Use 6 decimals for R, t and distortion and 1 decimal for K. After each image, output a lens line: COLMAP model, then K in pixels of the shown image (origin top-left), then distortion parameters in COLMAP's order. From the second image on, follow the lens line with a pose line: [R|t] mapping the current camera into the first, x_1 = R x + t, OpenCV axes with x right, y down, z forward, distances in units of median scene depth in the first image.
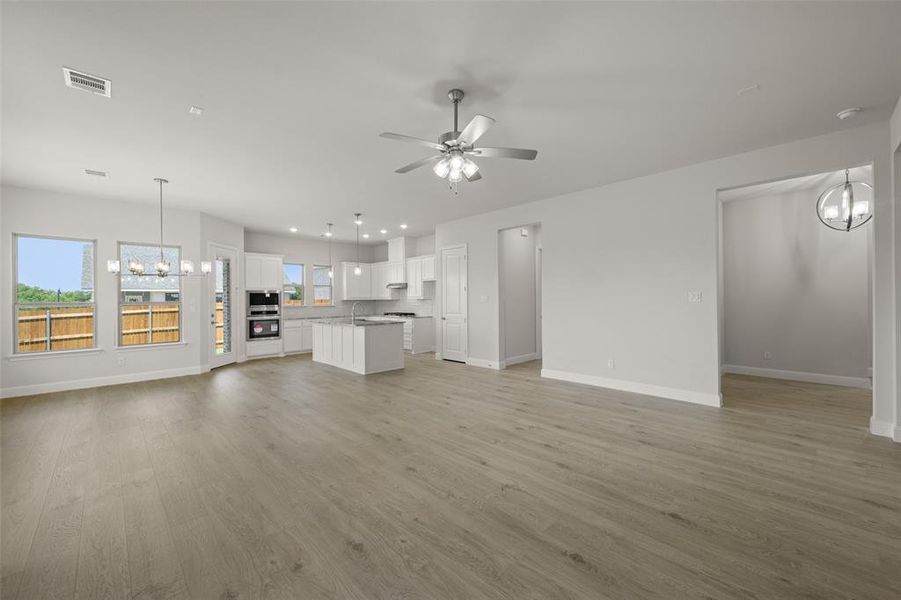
lens RADIAL K [[353.9, 0, 452.1], [0, 353.9, 298.5], [0, 0, 1]] dist [-0.000318, -0.000088]
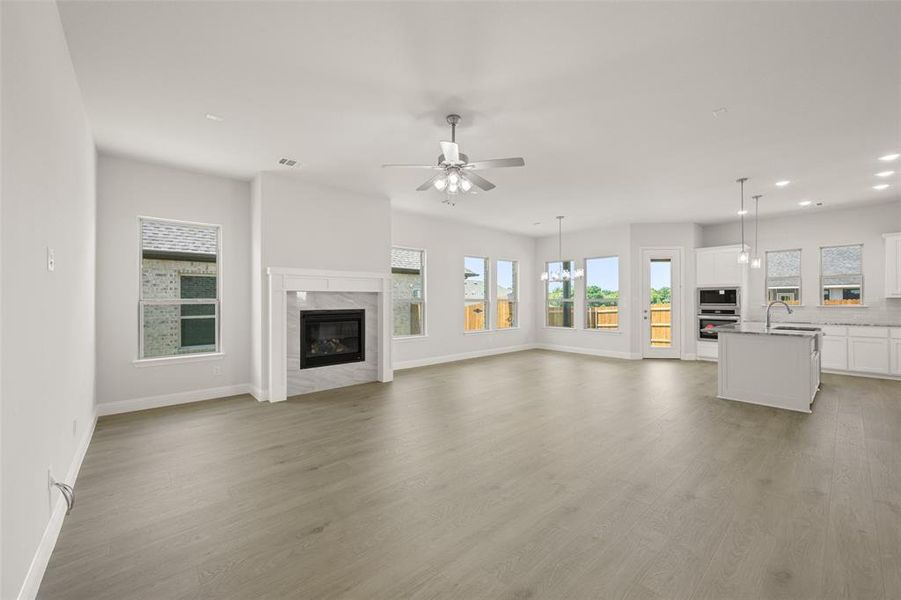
lens RADIAL K [[353.9, 0, 452.1], [0, 353.9, 298.5], [0, 0, 1]] dist [-0.000318, -0.000088]
pose [[-0.046490, 0.005096, -0.998906, 0.393543], [0.003409, 0.999982, 0.004943, -0.000350], [0.998913, -0.003176, -0.046506, 0.357209]]
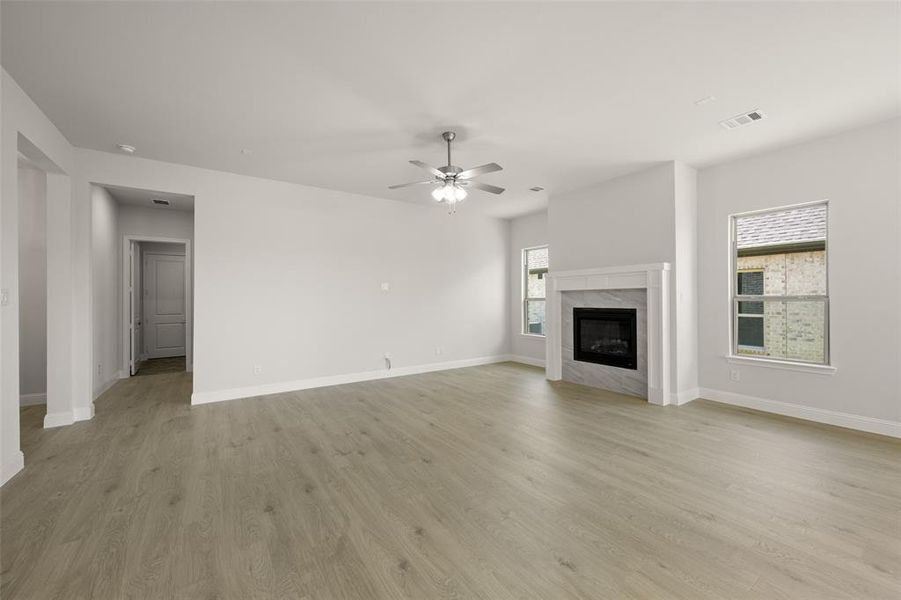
lens RADIAL K [[353.9, 0, 452.1], [0, 353.9, 298.5], [0, 0, 1]] dist [-0.000318, -0.000088]
pose [[-0.985469, 0.013662, 0.169304, -0.070578], [0.013101, 0.999904, -0.004431, 0.004697], [-0.169348, -0.002148, -0.985554, 0.765981]]
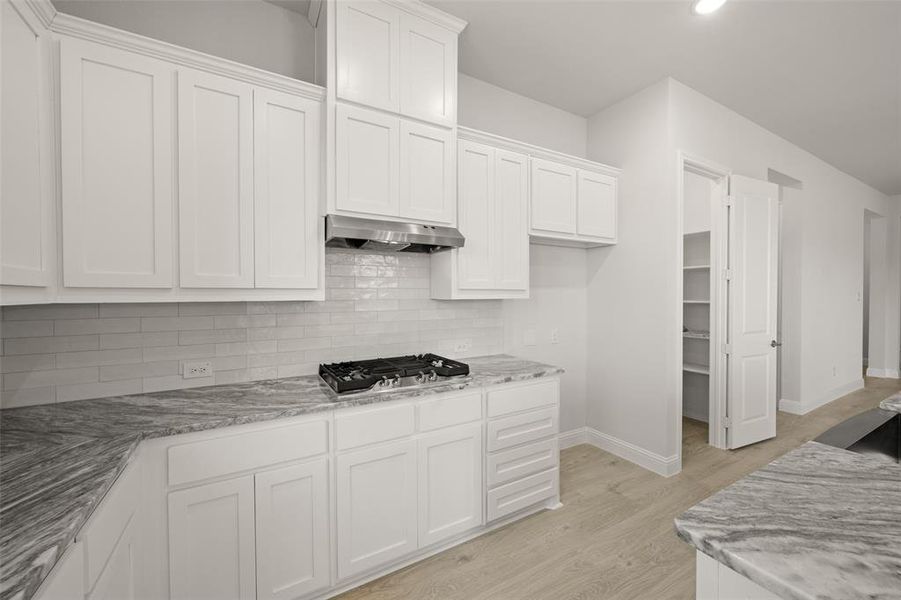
lens RADIAL K [[353.9, 0, 452.1], [0, 353.9, 298.5], [0, 0, 1]] dist [-0.000318, -0.000088]
pose [[0.249207, 0.000946, 0.968450, -0.399031], [0.000301, 0.999999, -0.001055, 0.002014], [-0.968450, 0.000555, 0.249206, 1.052518]]
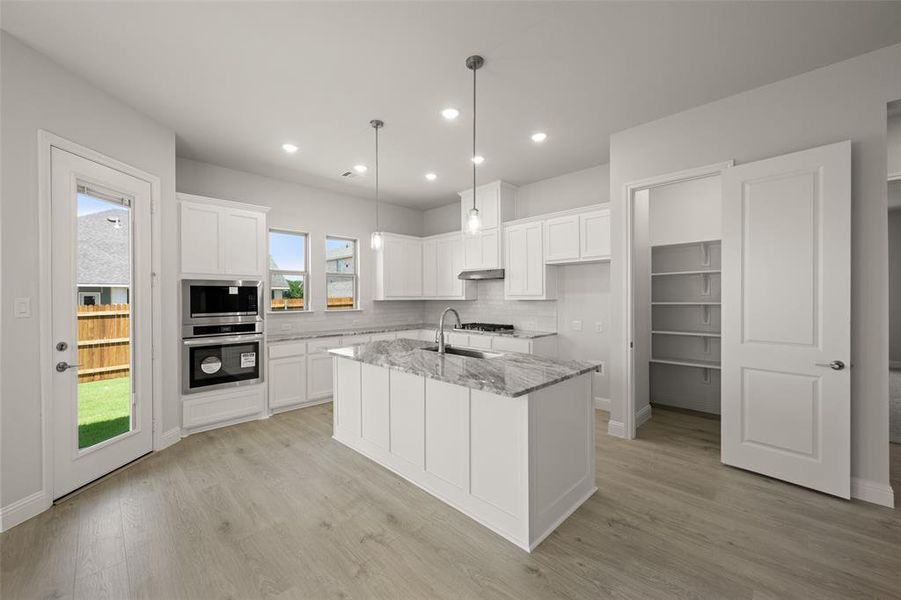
lens RADIAL K [[353.9, 0, 452.1], [0, 353.9, 298.5], [0, 0, 1]] dist [-0.000318, -0.000088]
pose [[0.999881, 0.003375, 0.015029, -0.238561], [-0.003461, 0.999978, 0.005699, -0.002765], [-0.015010, -0.005751, 0.999871, 0.525055]]
